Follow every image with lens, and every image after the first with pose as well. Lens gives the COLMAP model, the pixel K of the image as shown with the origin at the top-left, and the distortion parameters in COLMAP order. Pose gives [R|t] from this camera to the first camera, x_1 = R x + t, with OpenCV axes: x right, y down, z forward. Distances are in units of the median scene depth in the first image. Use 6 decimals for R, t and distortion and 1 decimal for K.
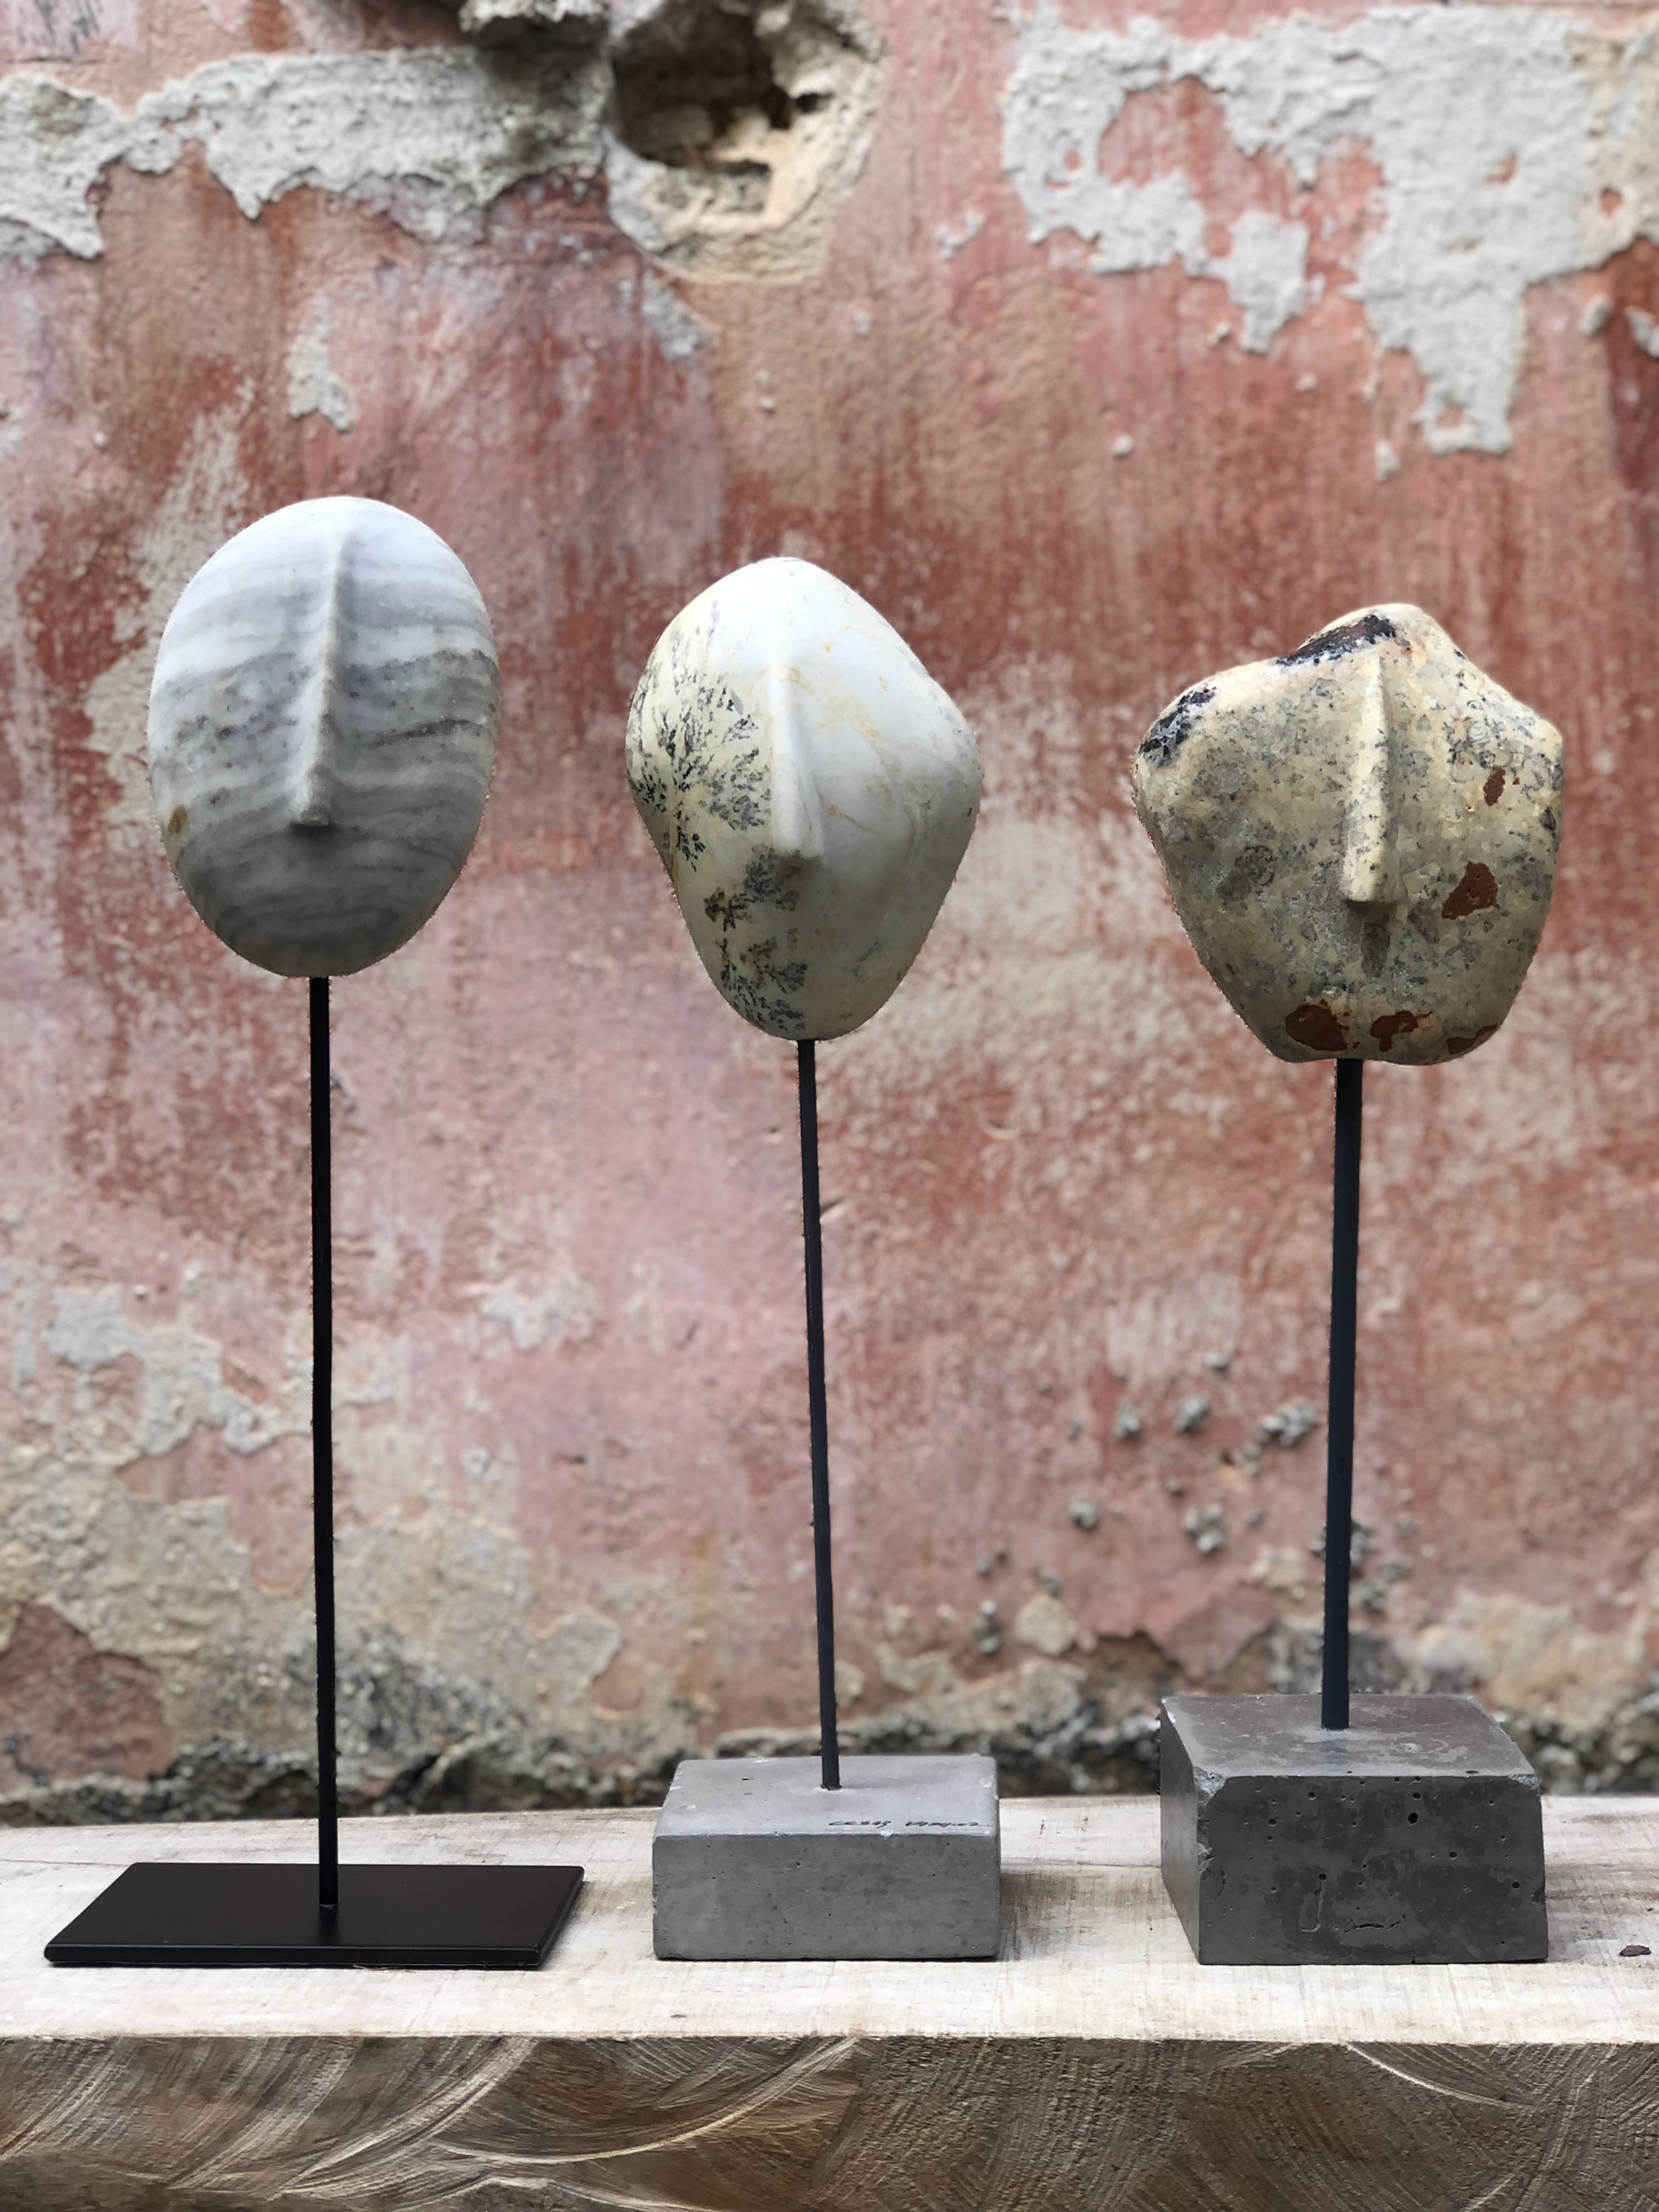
lens RADIAL K [[3667.9, 0, 838.8], [0, 3667.9, 1097.3], [0, 0, 1]] dist [0.068779, 0.000000]
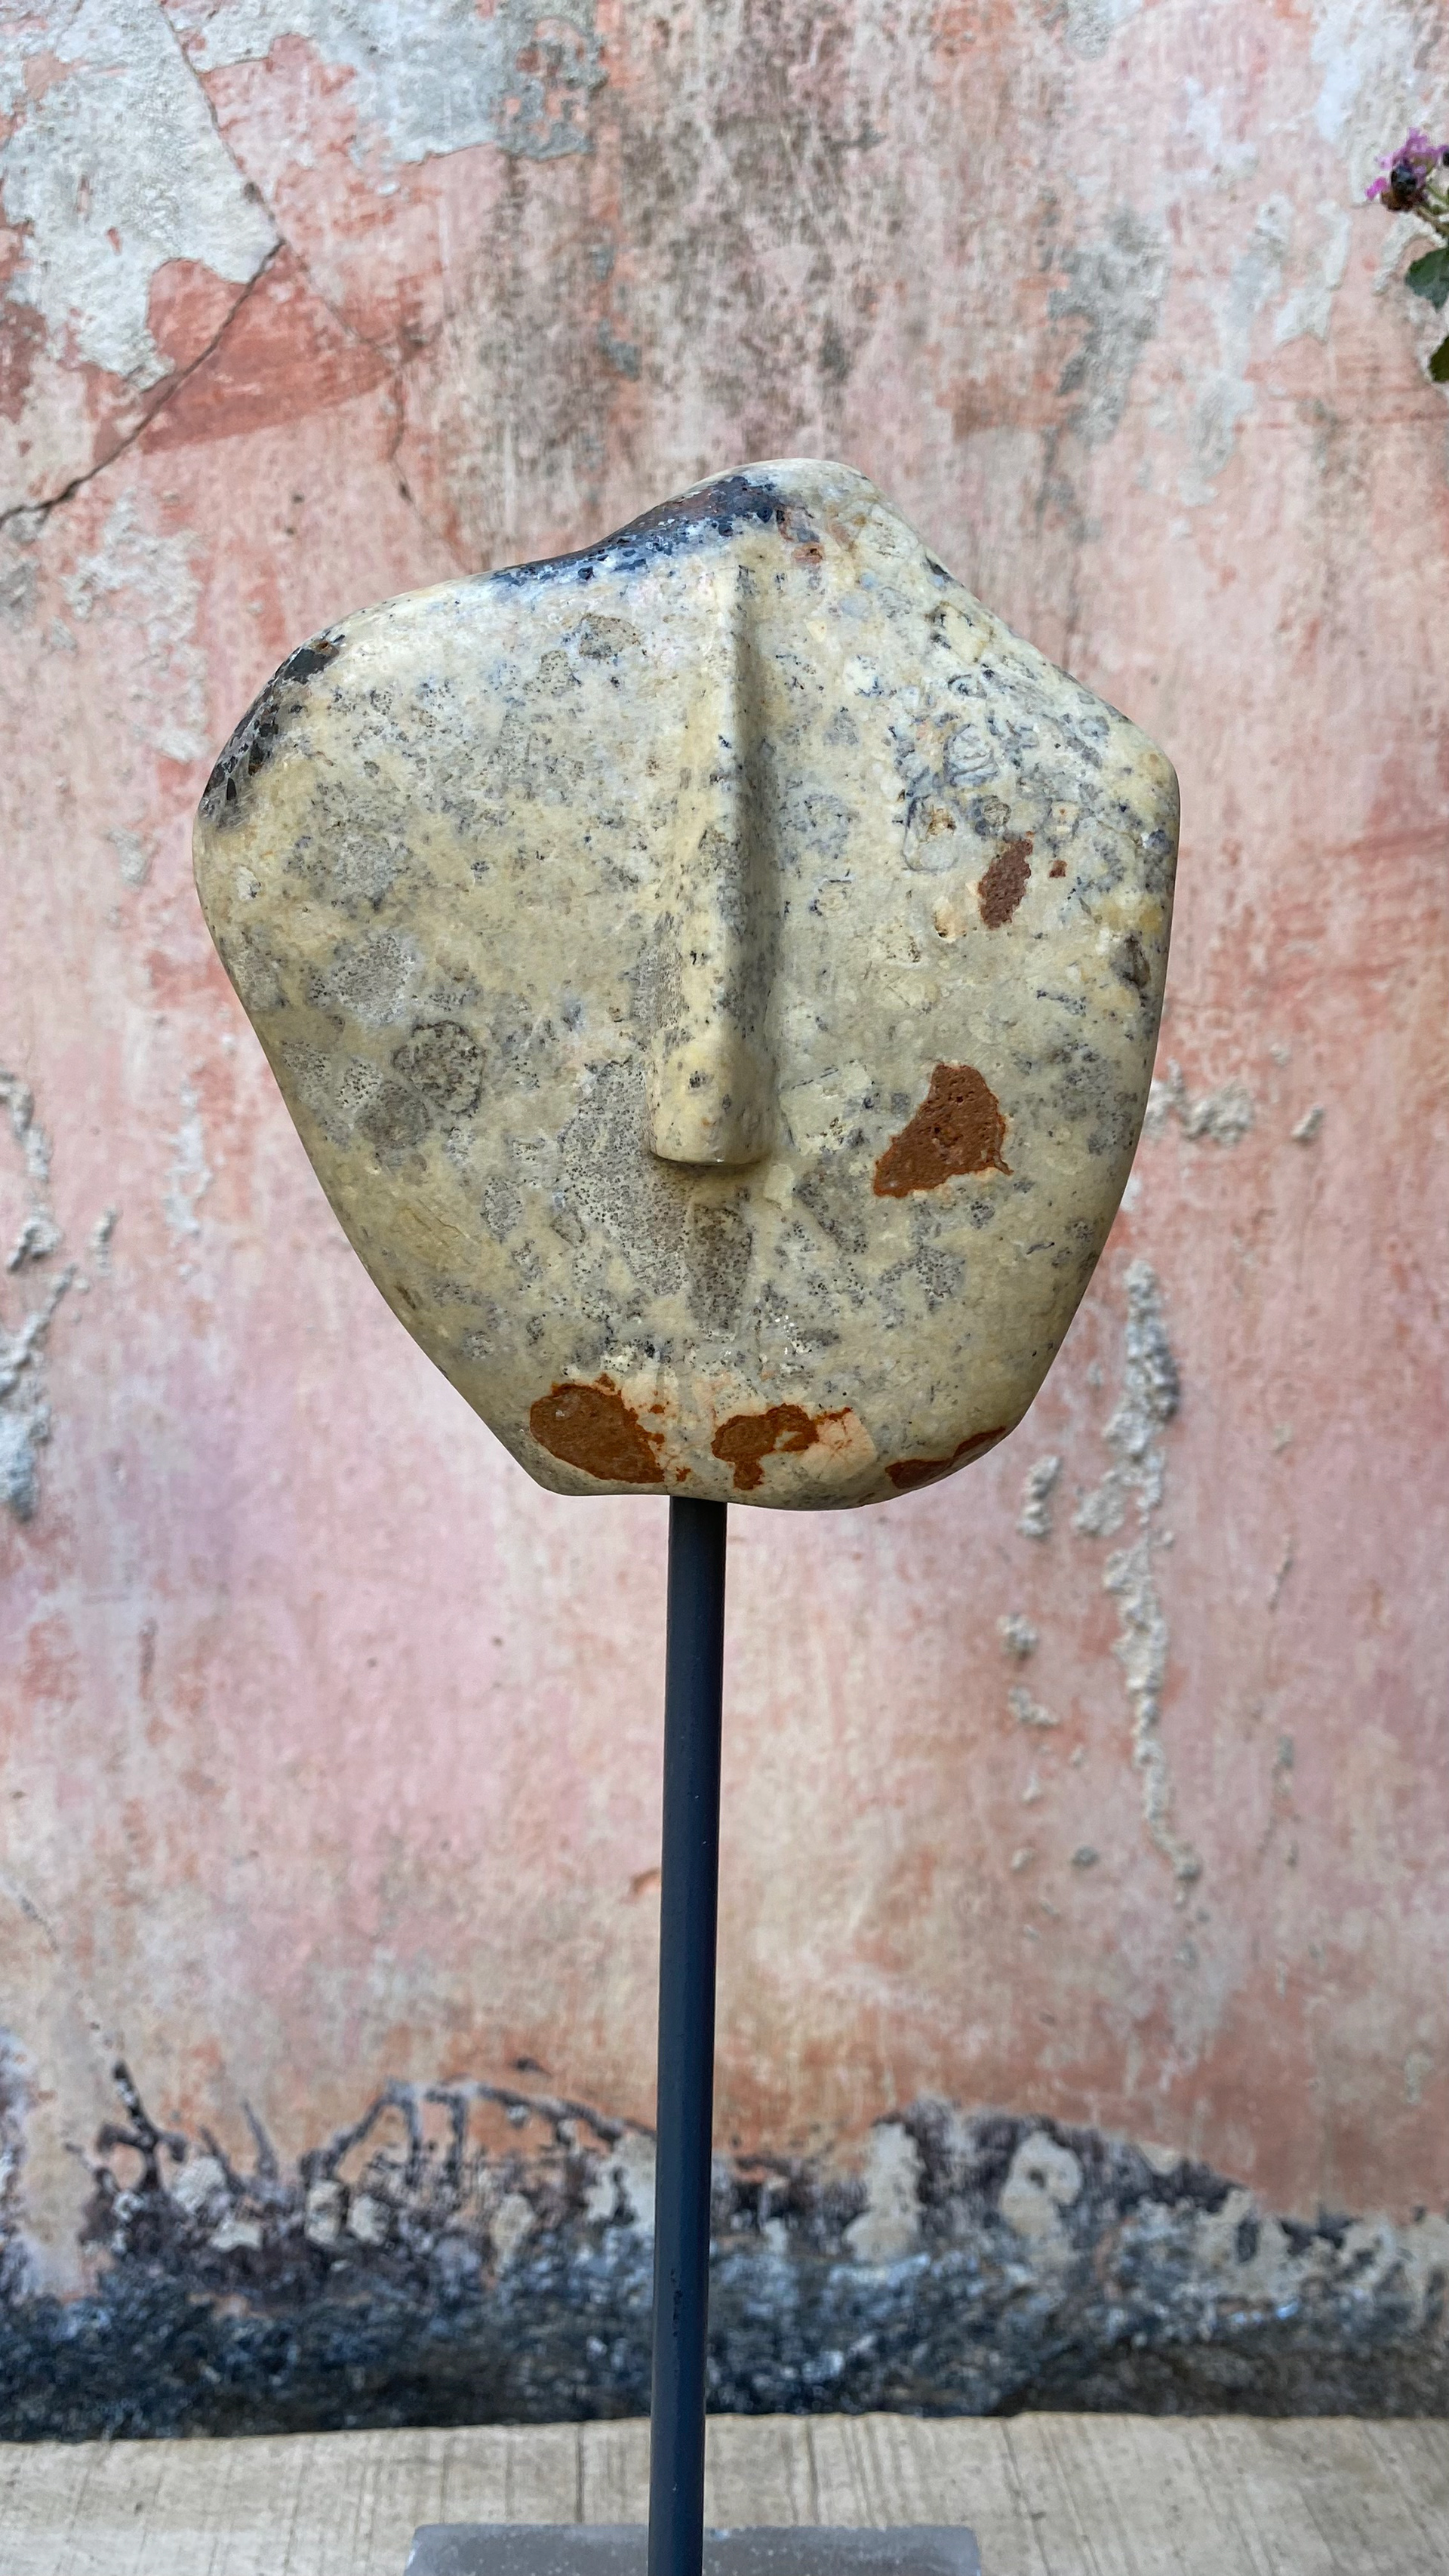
lens RADIAL K [[2035.8, 0, 718.6], [0, 2035.8, 1308.4], [0, 0, 1]] dist [-0.001644, -0.008218]
pose [[0.999554, 0.009939, -0.028146, 0.152519], [-0.006467, 0.992646, 0.120881, -0.064031], [0.029141, -0.120645, 0.992268, 0.762224]]
